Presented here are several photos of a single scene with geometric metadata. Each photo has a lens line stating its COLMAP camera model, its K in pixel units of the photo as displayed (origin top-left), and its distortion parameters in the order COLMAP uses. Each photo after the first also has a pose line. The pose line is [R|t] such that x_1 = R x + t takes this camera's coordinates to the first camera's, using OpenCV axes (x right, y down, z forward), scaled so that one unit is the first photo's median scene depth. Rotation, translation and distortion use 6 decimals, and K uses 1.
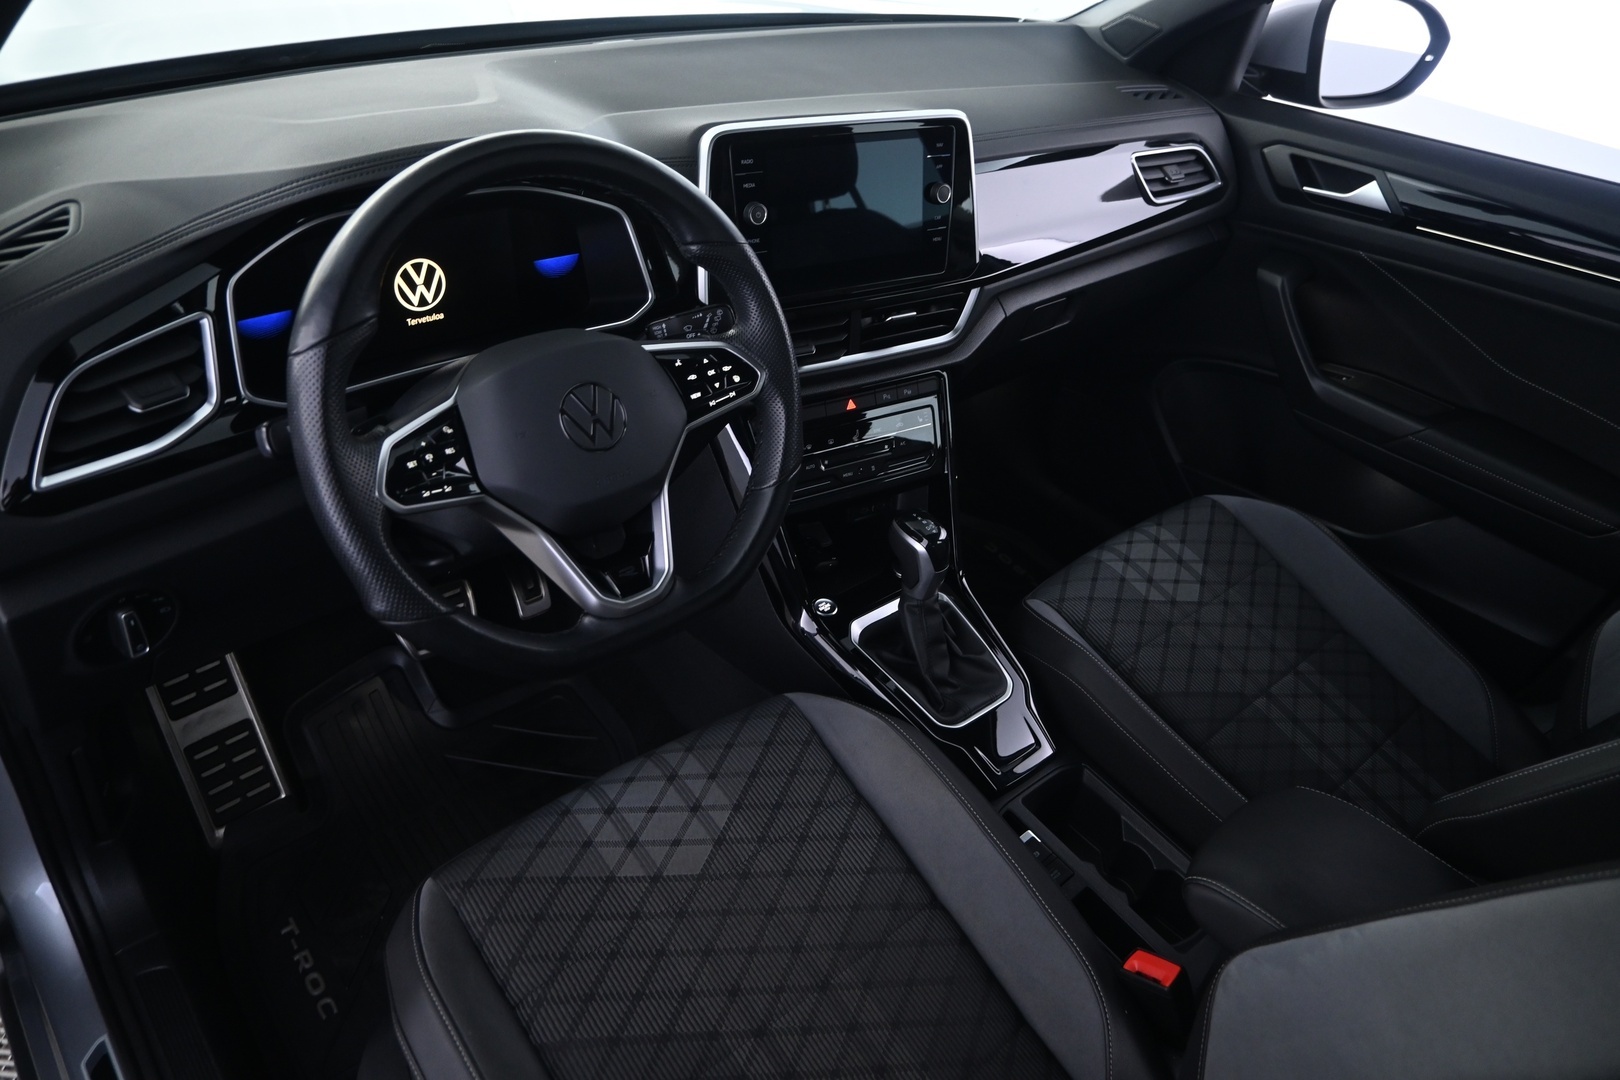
lens RADIAL K [[1129.5, 0, 811.9], [0, 1129.5, 543.7], [0, 0, 1]] dist [-0.008202, -0.002245]
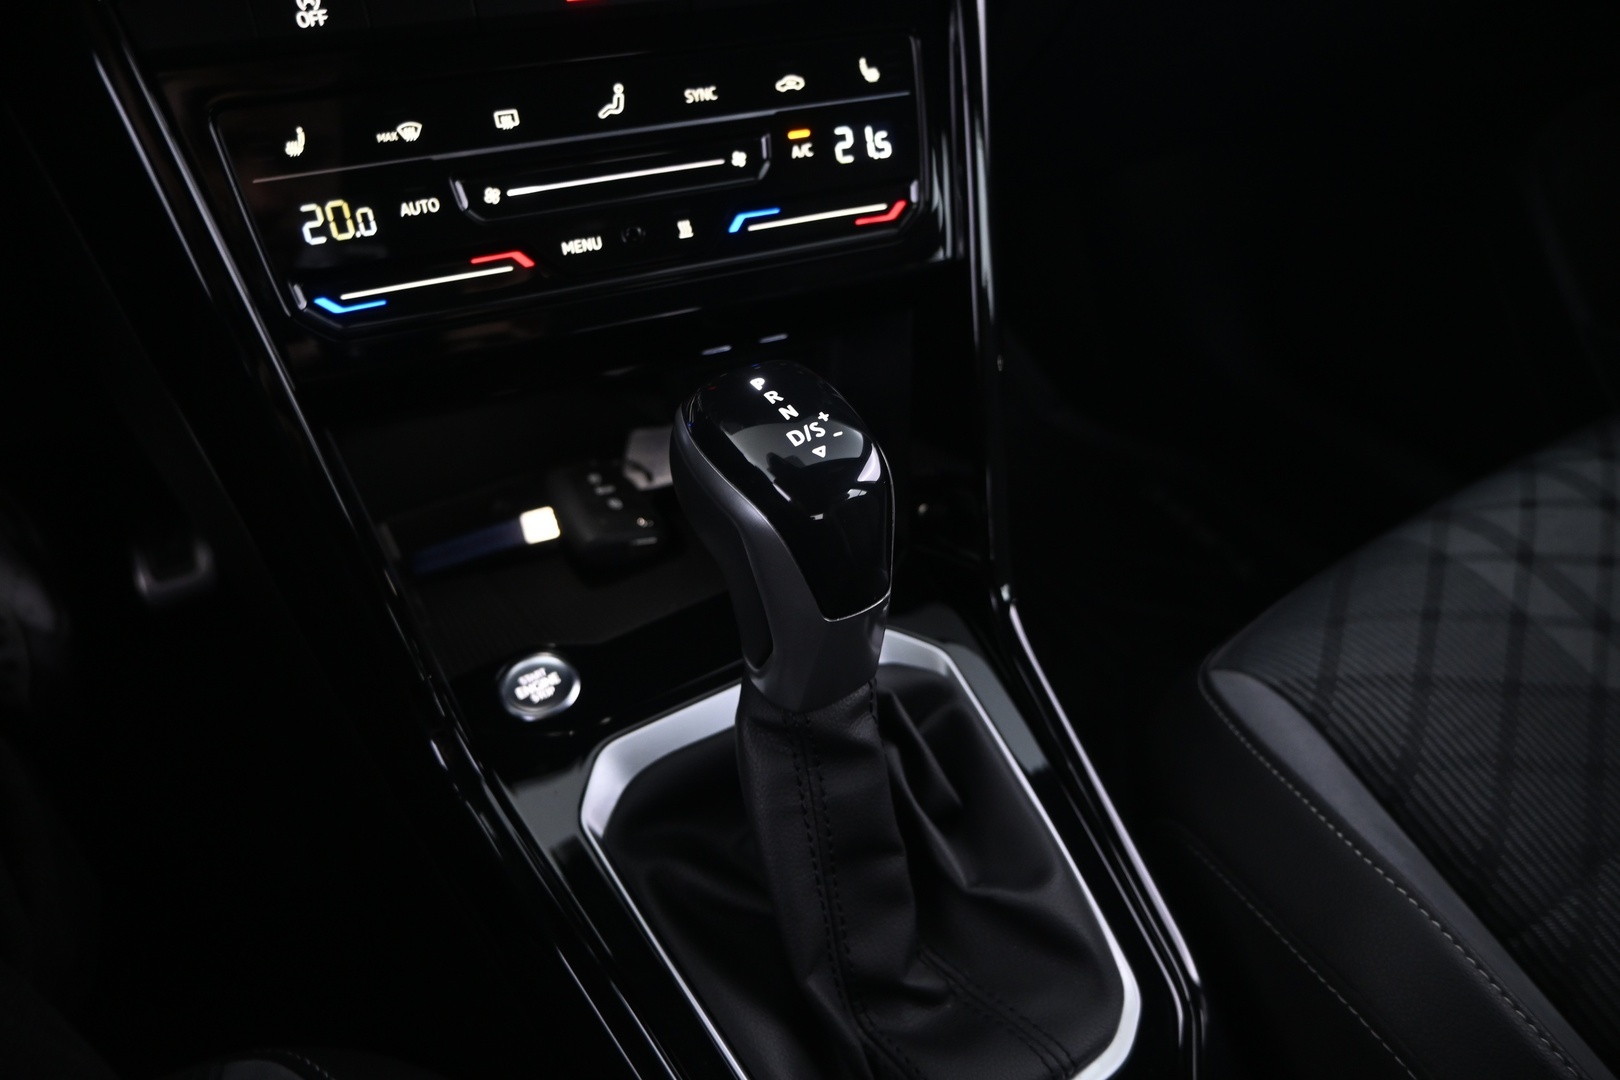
lens RADIAL K [[1129.5, 0, 803.1], [0, 1129.5, 534.8], [0, 0, 1]] dist [-0.008202, -0.002245]
pose [[0.986202, 0.044115, -0.159561, 0.122658], [-0.034081, 0.997298, 0.065083, -0.007084], [0.162001, -0.058747, 0.985040, 0.655277]]
